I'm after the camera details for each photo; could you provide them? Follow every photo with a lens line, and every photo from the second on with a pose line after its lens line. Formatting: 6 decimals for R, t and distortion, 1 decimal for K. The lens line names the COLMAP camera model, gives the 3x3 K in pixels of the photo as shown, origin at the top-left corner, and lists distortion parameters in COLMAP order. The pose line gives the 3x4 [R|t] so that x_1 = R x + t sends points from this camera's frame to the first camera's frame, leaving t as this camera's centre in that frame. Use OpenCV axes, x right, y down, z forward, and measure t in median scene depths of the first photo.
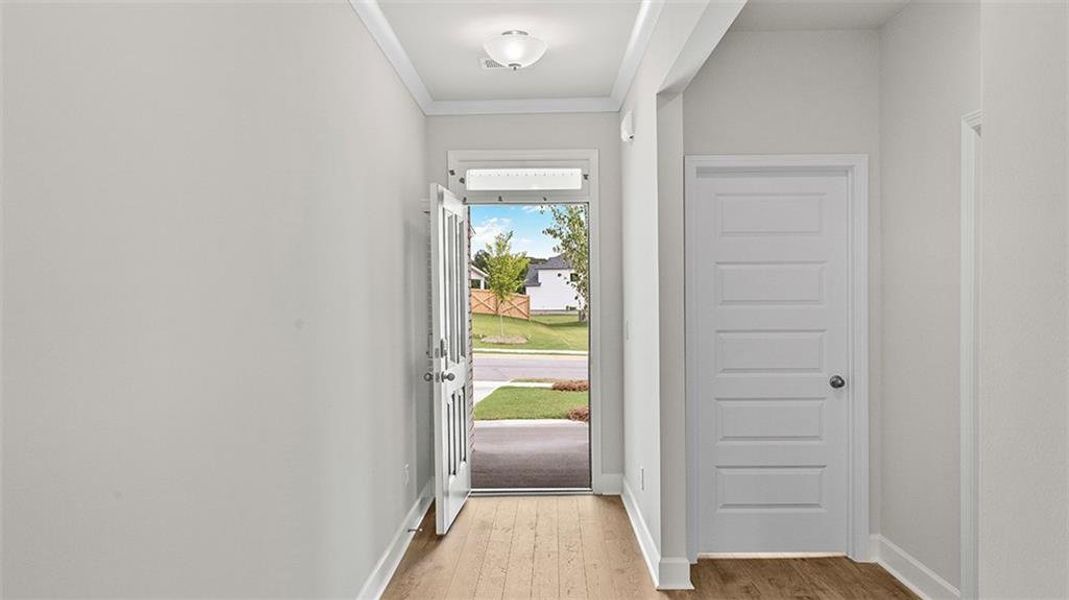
lens RADIAL K [[697.4, 0, 533.8], [0, 697.4, 302.0], [0, 0, 1]] dist [0.013787, -0.005745]
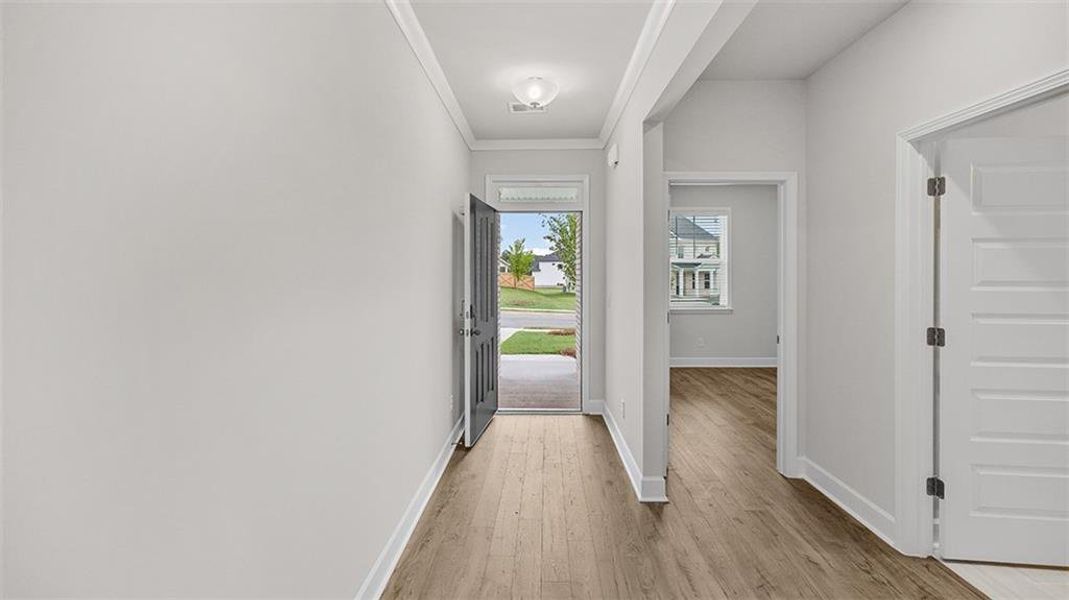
lens RADIAL K [[408.5, 0, 540.0], [0, 408.5, 272.6], [0, 0, 1]] dist [-0.005614, 0.000623]
pose [[0.999872, 0.013571, 0.008511, -0.016114], [-0.013399, 0.999710, -0.019992, 0.003442], [-0.008780, 0.019876, 0.999764, 0.178391]]
